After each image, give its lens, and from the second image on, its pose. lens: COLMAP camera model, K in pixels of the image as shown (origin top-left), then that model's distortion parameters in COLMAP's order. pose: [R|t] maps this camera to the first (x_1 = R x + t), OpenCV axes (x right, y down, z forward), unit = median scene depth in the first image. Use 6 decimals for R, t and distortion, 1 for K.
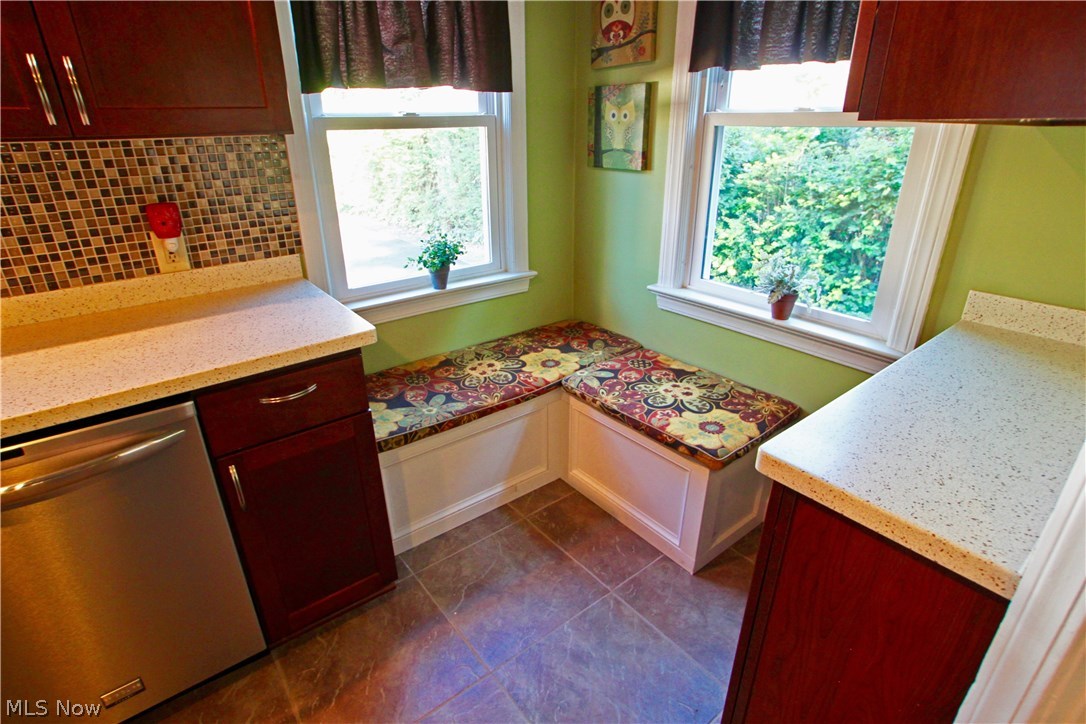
lens RADIAL K [[542.9, 0, 541.0], [0, 542.9, 353.3], [0, 0, 1]] dist [-0.062459, 0.021640]
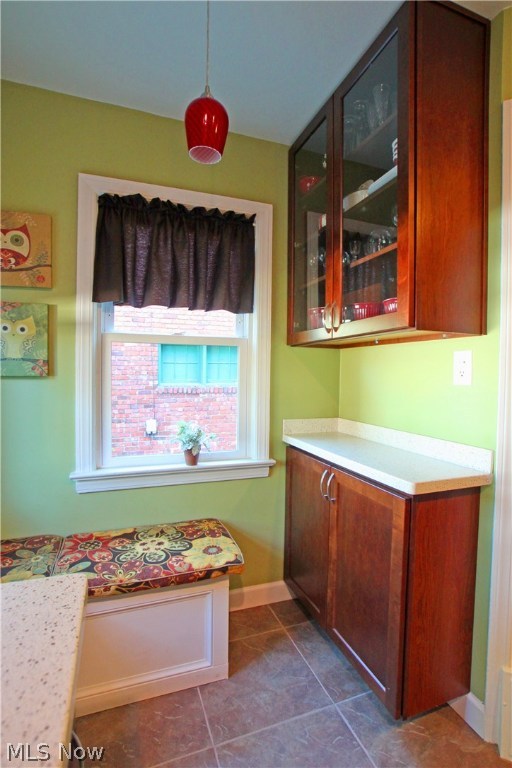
lens RADIAL K [[383.9, 0, 259.1], [0, 383.9, 384.2], [0, 0, 1]] dist [-0.062459, 0.021640]
pose [[0.306505, -0.014150, 0.951764, -0.495148], [0.355835, 0.929099, -0.100779, -0.099332], [-0.882857, 0.369560, 0.289808, 0.446142]]
